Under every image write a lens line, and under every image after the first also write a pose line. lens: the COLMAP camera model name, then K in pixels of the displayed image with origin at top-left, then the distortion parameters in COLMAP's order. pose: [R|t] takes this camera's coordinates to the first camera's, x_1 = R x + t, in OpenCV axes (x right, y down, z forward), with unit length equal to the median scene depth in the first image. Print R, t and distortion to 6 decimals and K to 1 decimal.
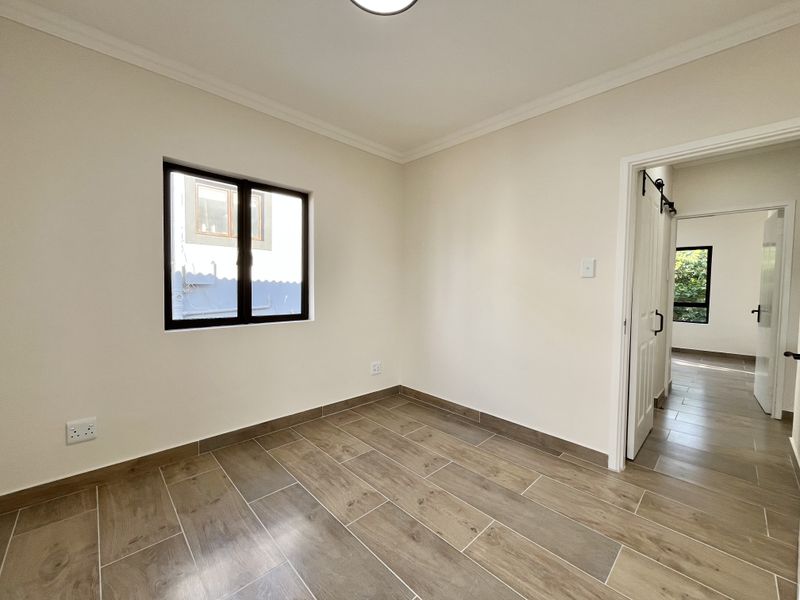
lens RADIAL K [[322.7, 0, 396.9], [0, 322.7, 297.8], [0, 0, 1]] dist [-0.002719, -0.000082]
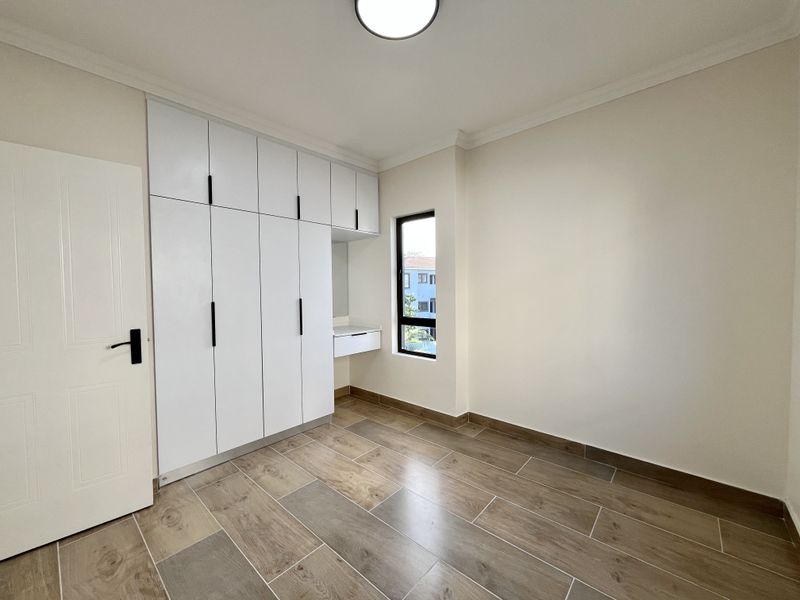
lens RADIAL K [[322.7, 0, 396.9], [0, 322.7, 297.8], [0, 0, 1]] dist [-0.002719, -0.000082]
pose [[-0.997125, 0.000310, -0.075772, 0.022958], [-0.004950, 0.997589, 0.069223, -0.073243], [0.075611, 0.069399, -0.994719, 1.263137]]
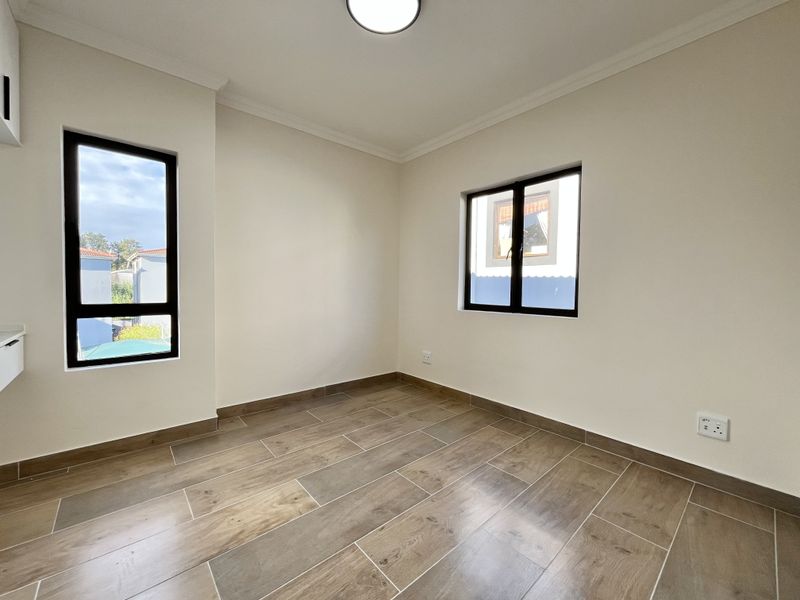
lens RADIAL K [[322.7, 0, 396.9], [0, 322.7, 297.8], [0, 0, 1]] dist [-0.002719, -0.000082]
pose [[-0.047339, 0.016347, -0.998745, 0.690546], [-0.052945, 0.998419, 0.018851, 0.033023], [0.997475, 0.053771, -0.046398, 0.695406]]
